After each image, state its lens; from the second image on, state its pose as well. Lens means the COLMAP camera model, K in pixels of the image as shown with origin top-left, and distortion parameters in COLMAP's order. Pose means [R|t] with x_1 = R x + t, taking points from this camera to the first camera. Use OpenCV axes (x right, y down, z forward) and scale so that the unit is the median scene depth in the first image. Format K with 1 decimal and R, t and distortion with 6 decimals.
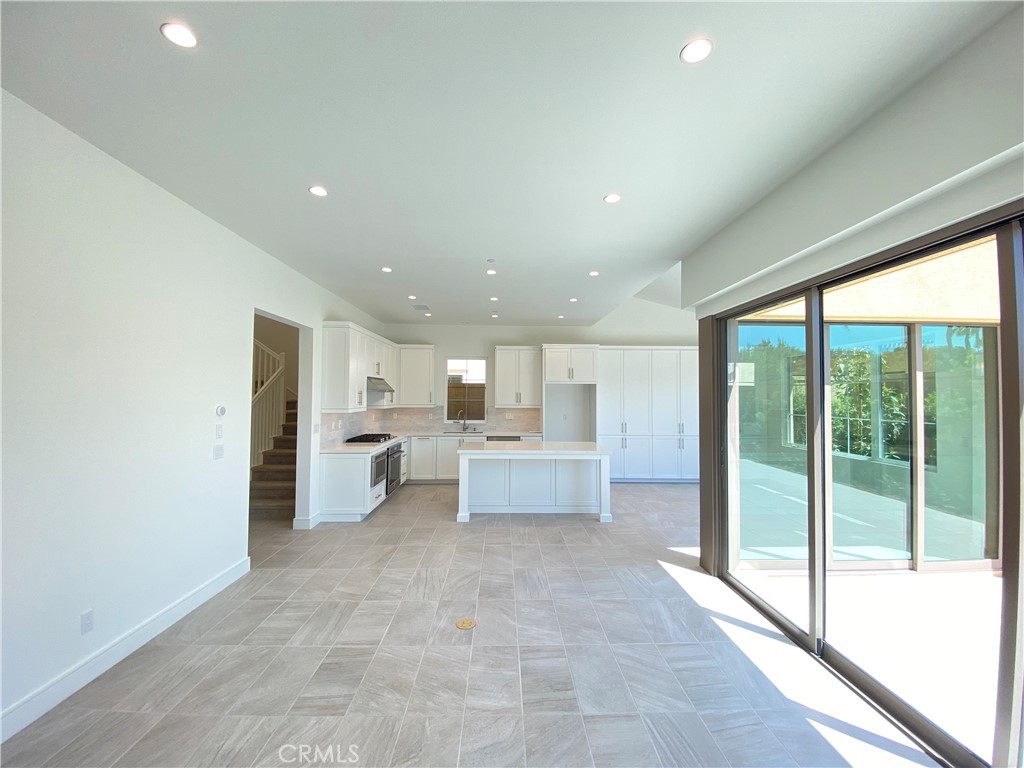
lens RADIAL K [[415.7, 0, 513.9], [0, 415.7, 382.7], [0, 0, 1]] dist [0.023696, -0.022151]
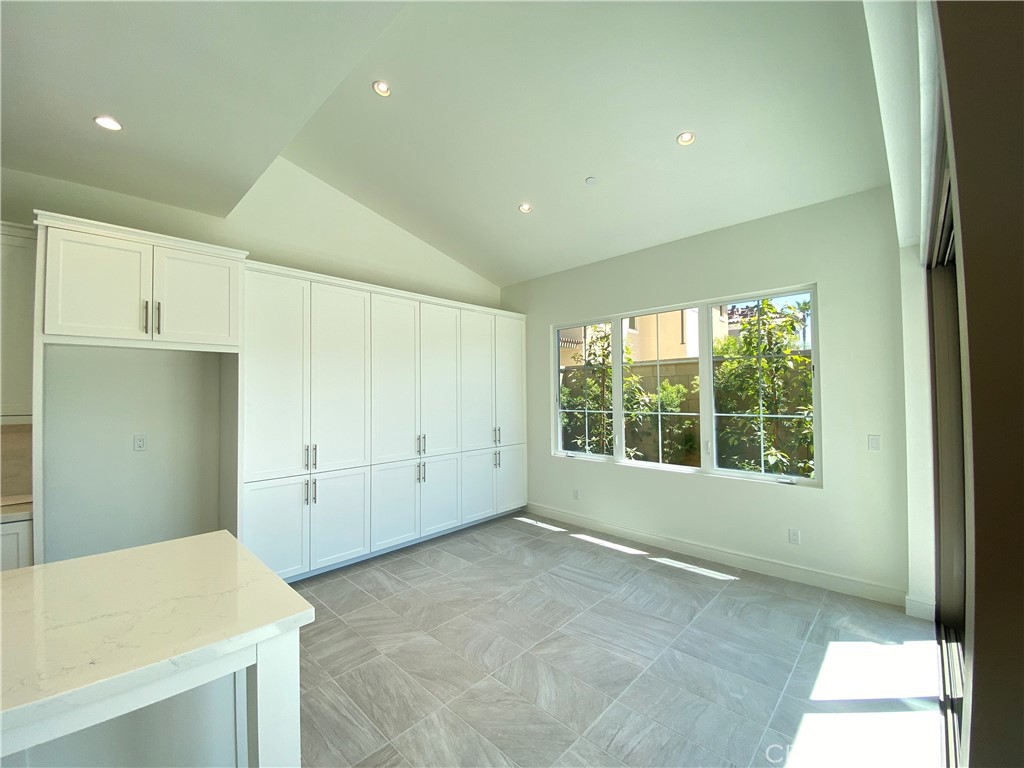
lens RADIAL K [[414.1, 0, 514.9], [0, 414.1, 382.7], [0, 0, 1]] dist [0.044342, -0.032655]
pose [[0.715255, 0.005517, 0.698842, 0.165159], [-0.006269, 0.999979, -0.001477, 0.043661], [-0.698836, -0.003324, 0.715275, 0.805337]]
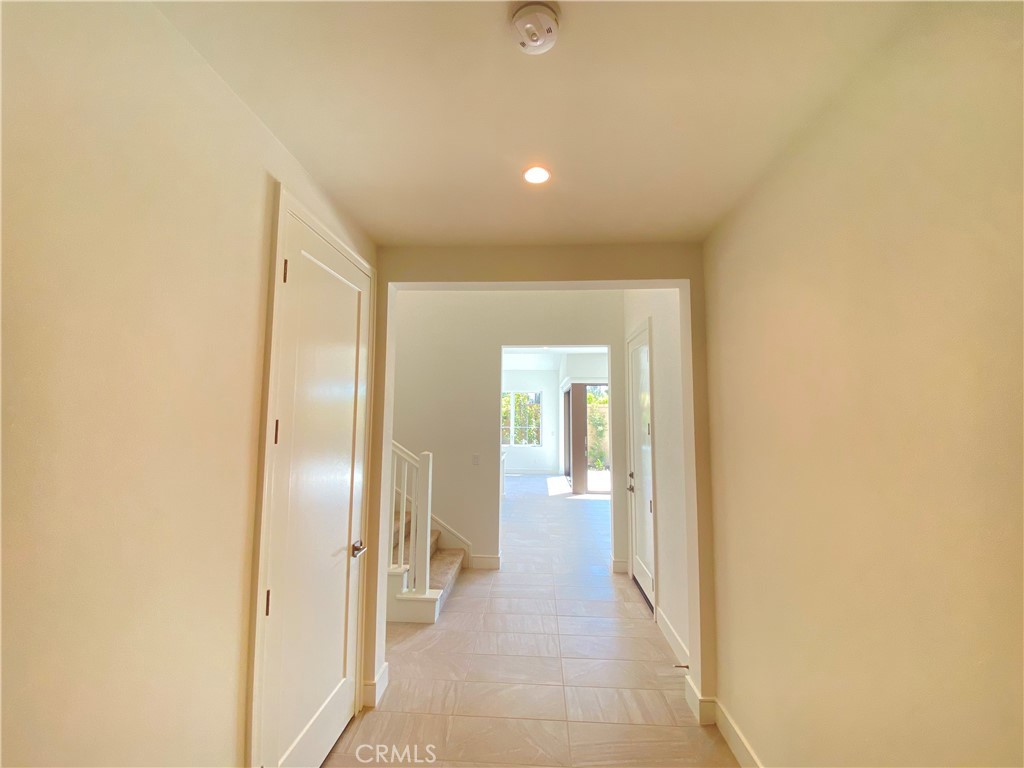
lens RADIAL K [[415.7, 0, 513.9], [0, 415.7, 382.7], [0, 0, 1]] dist [0.023696, -0.022151]
pose [[0.089442, 0.074387, 0.993210, -1.408351], [-0.035251, 0.996819, -0.071483, 0.014310], [-0.995368, -0.028618, 0.091779, 0.888599]]
